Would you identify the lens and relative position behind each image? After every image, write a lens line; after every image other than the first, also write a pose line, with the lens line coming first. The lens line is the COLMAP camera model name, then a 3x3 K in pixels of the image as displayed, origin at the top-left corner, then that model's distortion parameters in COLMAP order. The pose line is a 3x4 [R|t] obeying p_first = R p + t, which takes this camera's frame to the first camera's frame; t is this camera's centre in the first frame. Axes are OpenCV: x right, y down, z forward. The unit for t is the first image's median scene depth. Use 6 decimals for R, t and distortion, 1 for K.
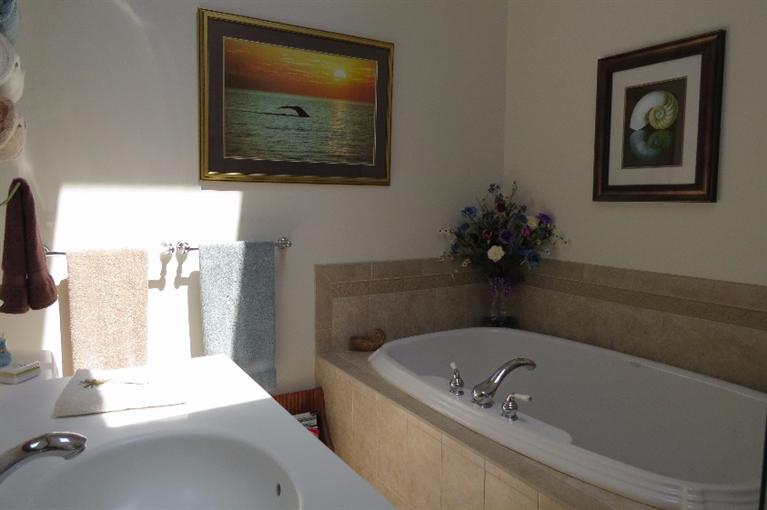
lens RADIAL K [[555.3, 0, 384.8], [0, 555.3, 255.2], [0, 0, 1]] dist [-0.025761, 0.017029]
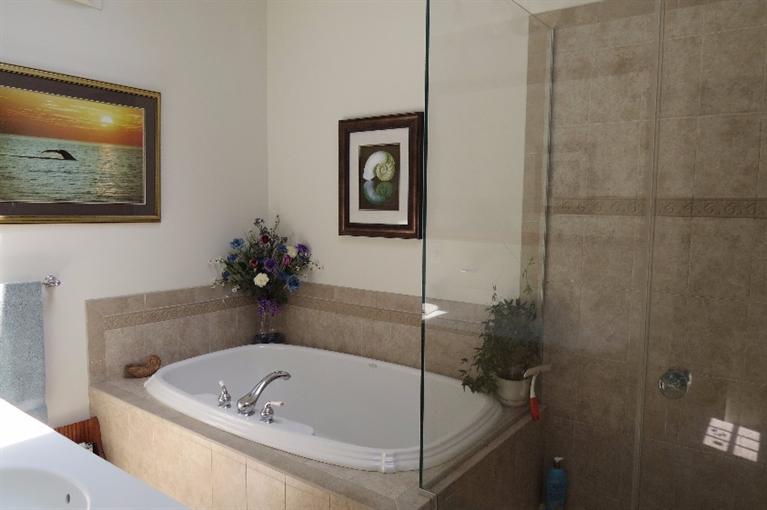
lens RADIAL K [[555.3, 0, 383.3], [0, 555.3, 255.1], [0, 0, 1]] dist [-0.025761, 0.017029]
pose [[0.928721, -0.028531, 0.369681, 0.013567], [0.033332, 0.999423, -0.006604, -0.044719], [-0.369279, 0.018455, 0.929135, -0.185309]]
